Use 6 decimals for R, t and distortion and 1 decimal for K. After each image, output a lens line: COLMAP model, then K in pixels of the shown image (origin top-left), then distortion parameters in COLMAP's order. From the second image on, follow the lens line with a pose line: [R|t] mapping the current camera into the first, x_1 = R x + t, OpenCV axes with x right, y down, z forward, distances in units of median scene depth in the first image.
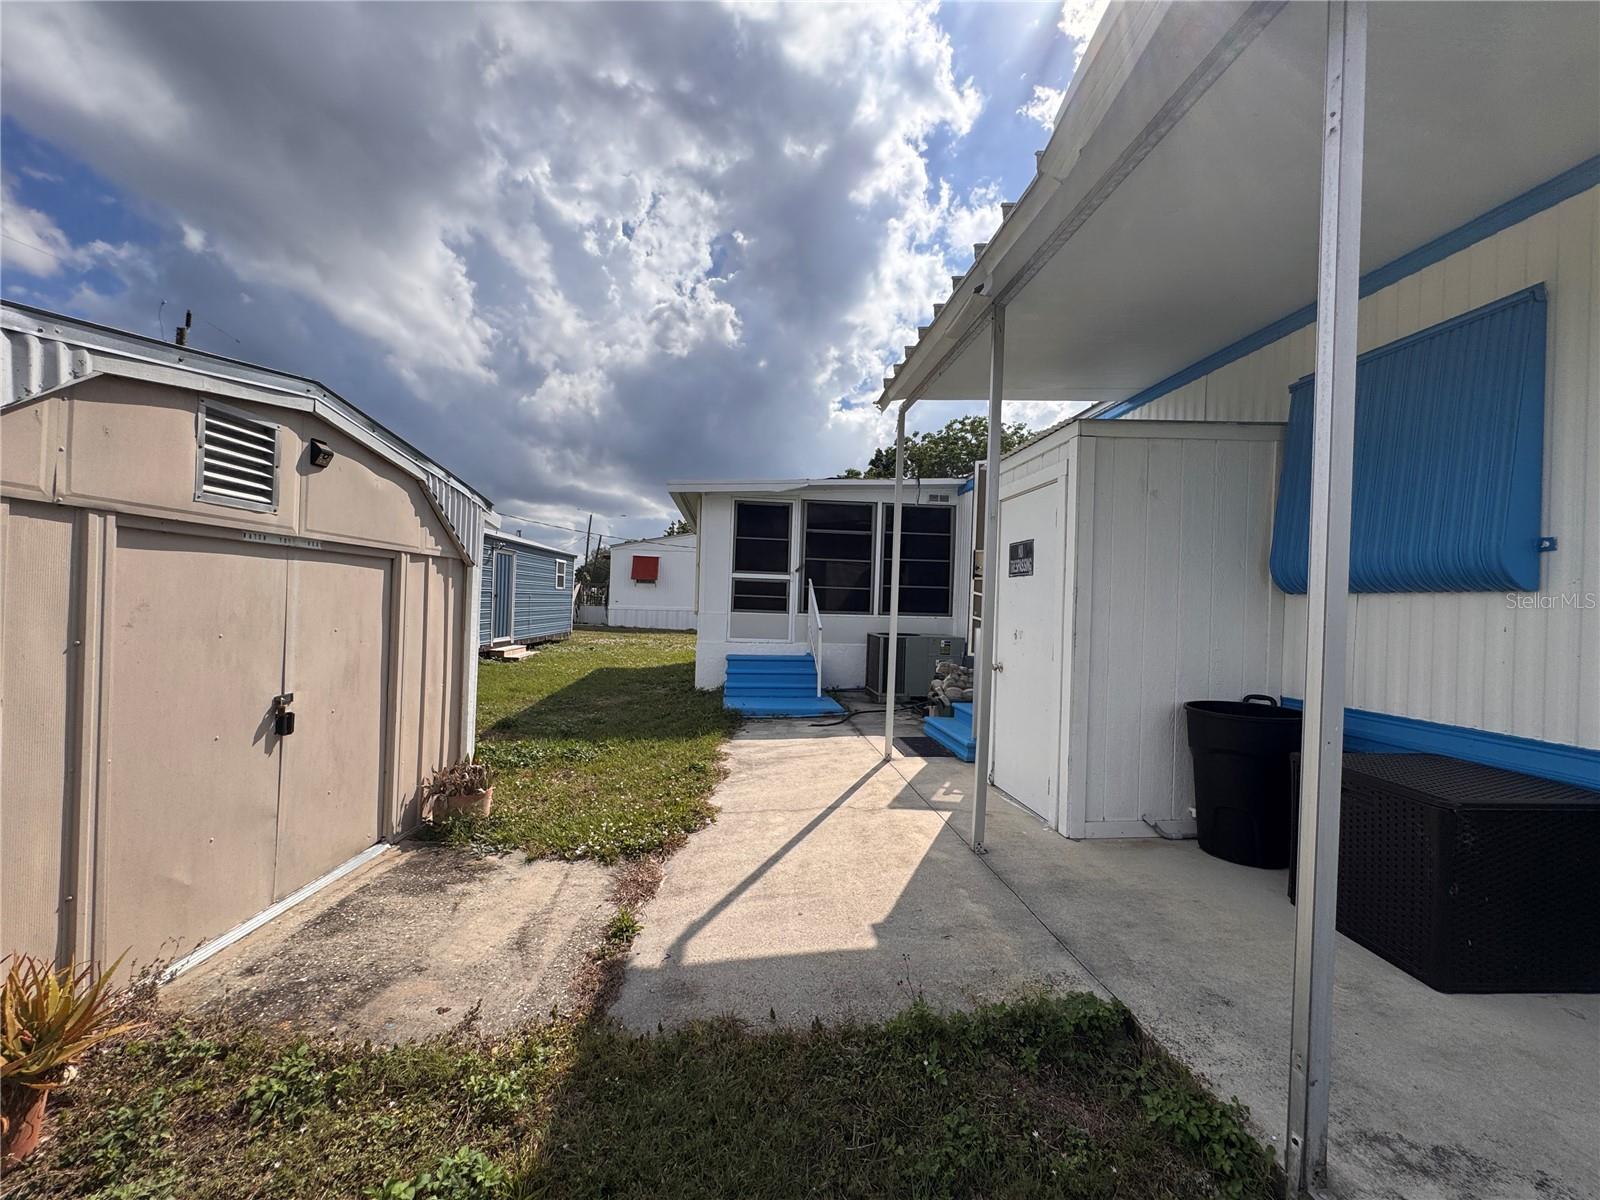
lens RADIAL K [[639.1, 0, 801.9], [0, 639.1, 604.1], [0, 0, 1]] dist [-0.003070, 0.000710]
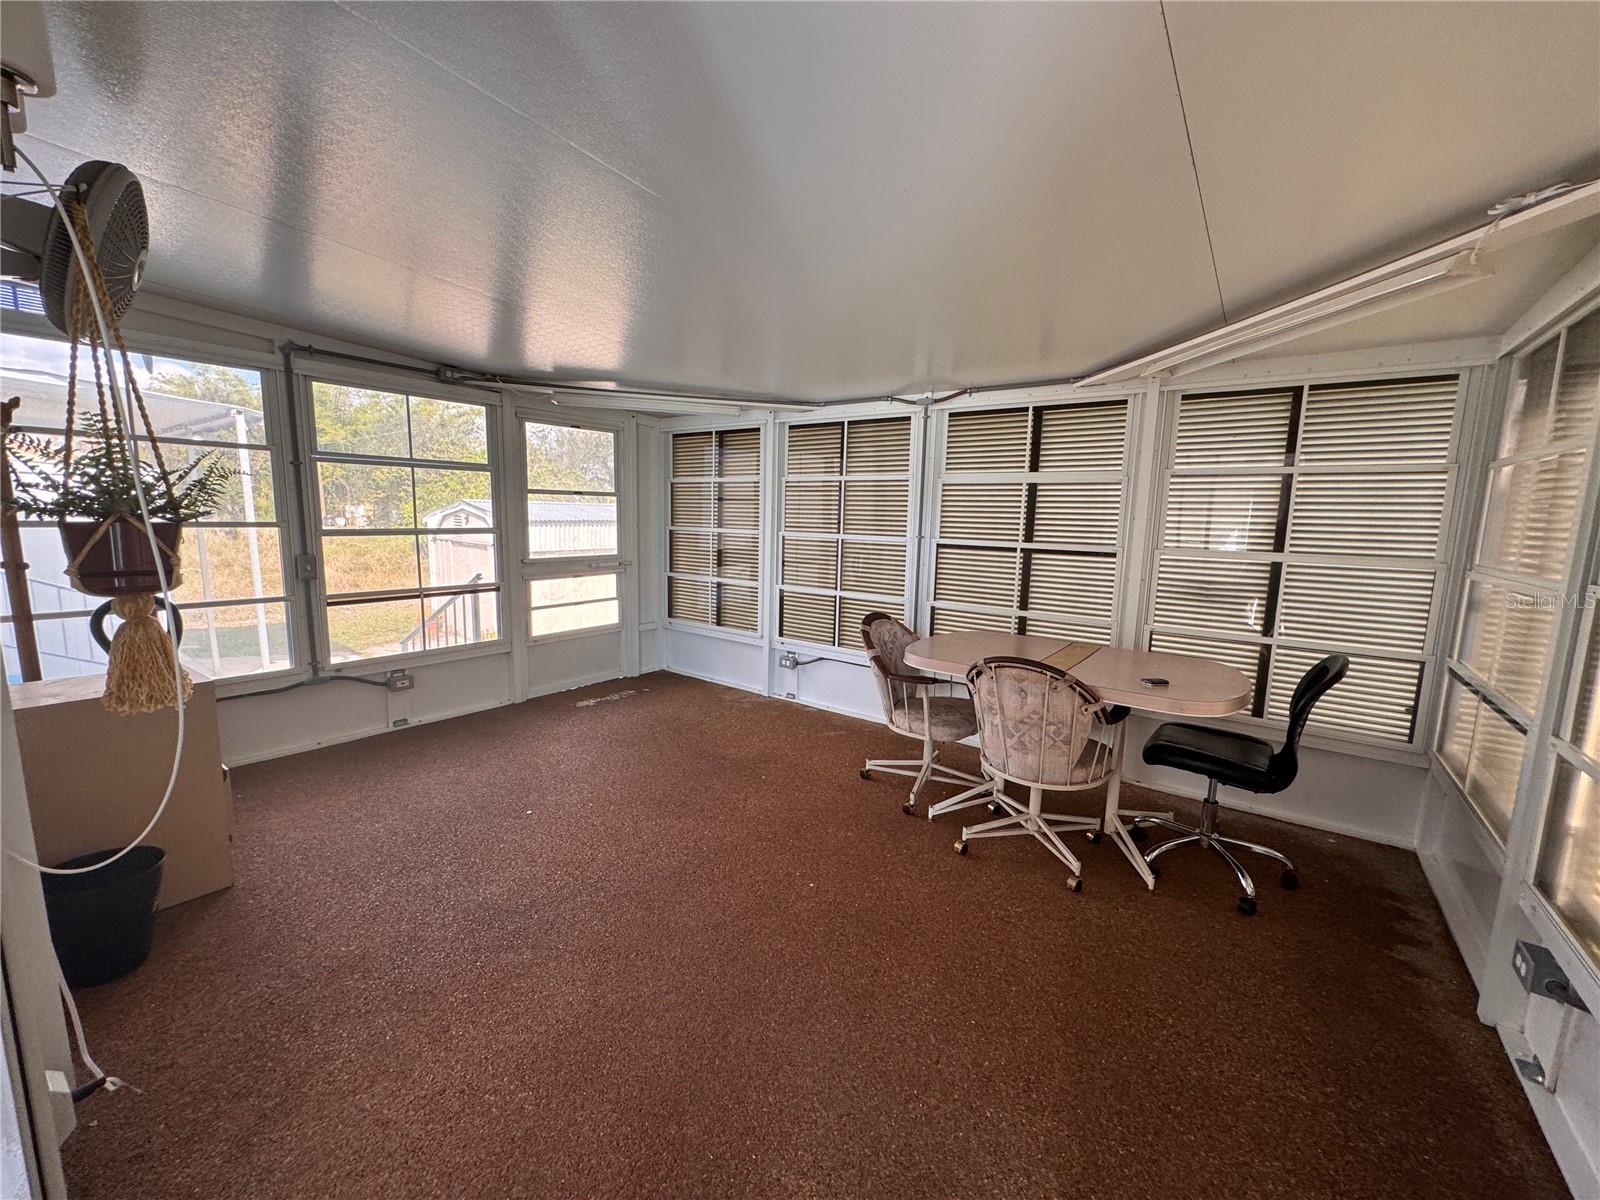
lens RADIAL K [[639.1, 0, 804.1], [0, 639.1, 599.4], [0, 0, 1]] dist [-0.003070, 0.000710]
pose [[-0.666582, 0.055385, -0.743371, 0.348575], [-0.041822, 0.992887, 0.111477, -0.130644], [0.744257, 0.105398, -0.659524, 2.474609]]
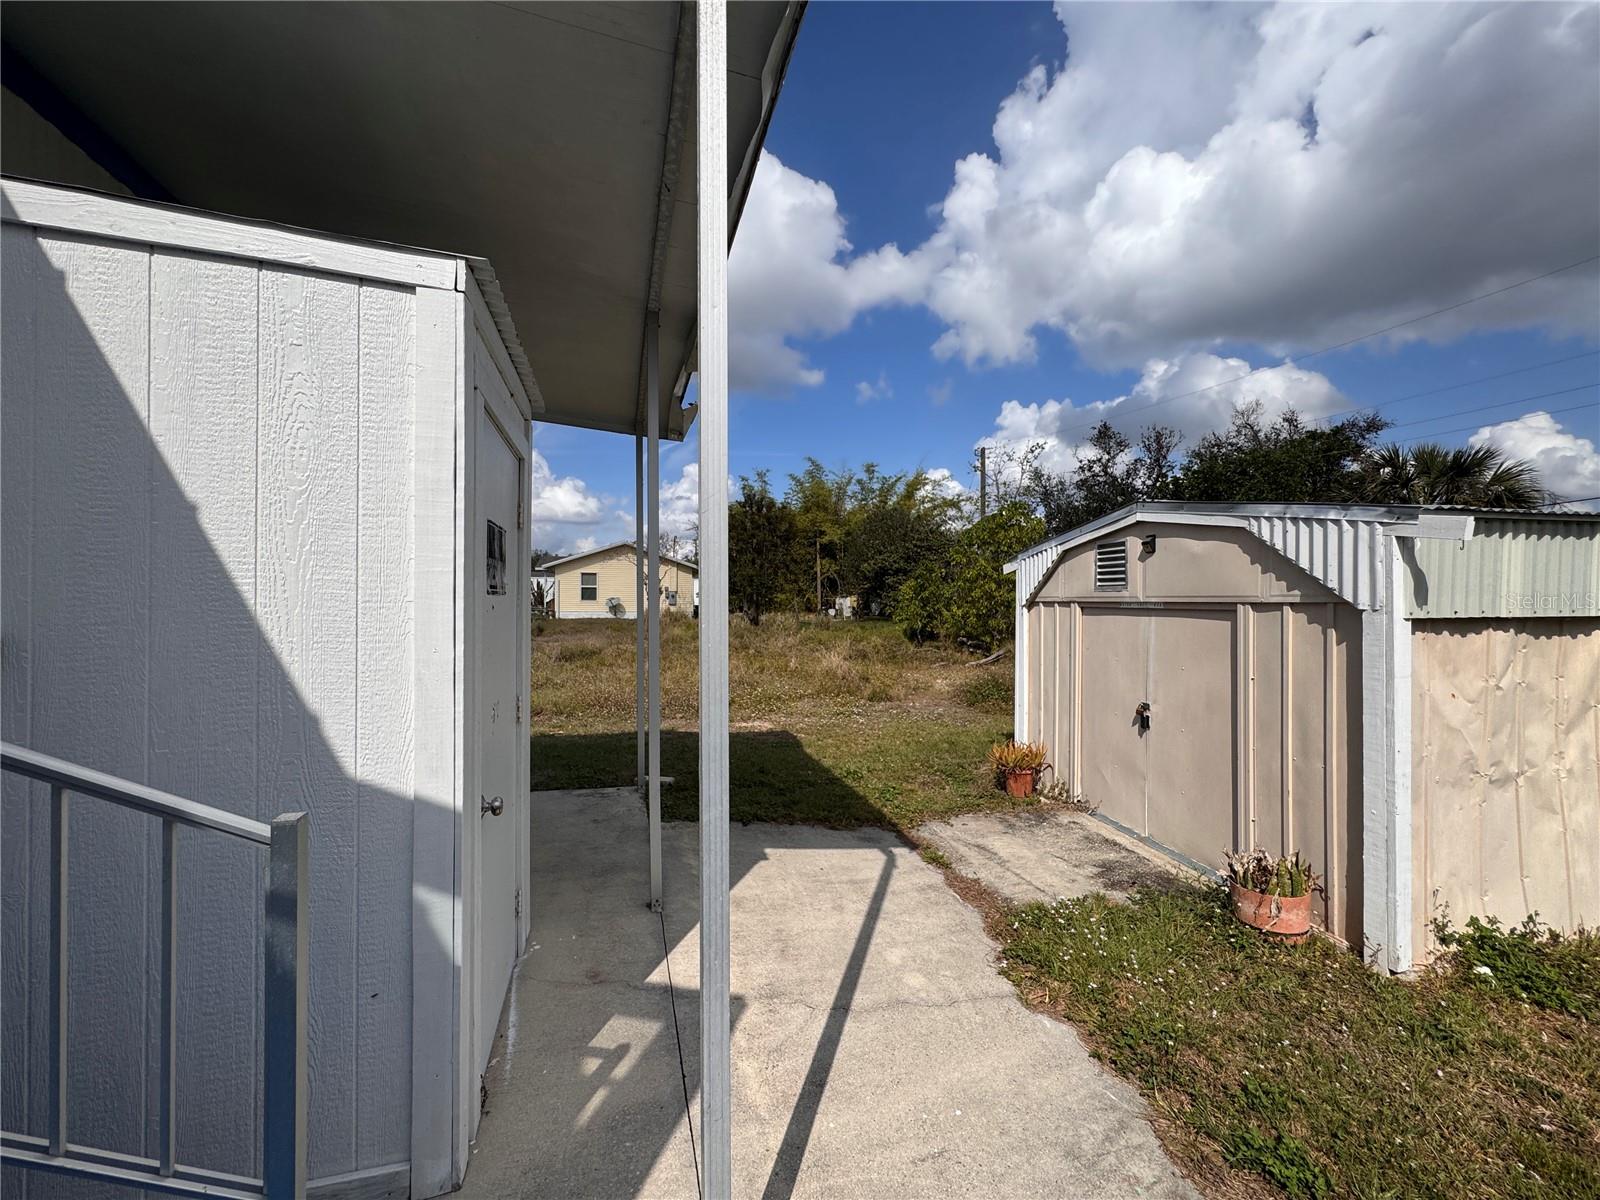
lens RADIAL K [[639.1, 0, 794.2], [0, 639.1, 602.5], [0, 0, 1]] dist [-0.003070, 0.000710]
pose [[-0.985940, -0.036362, -0.163094, 0.149821], [-0.036341, 0.999335, -0.003111, -0.033463], [0.163099, 0.002859, -0.986606, 1.184773]]
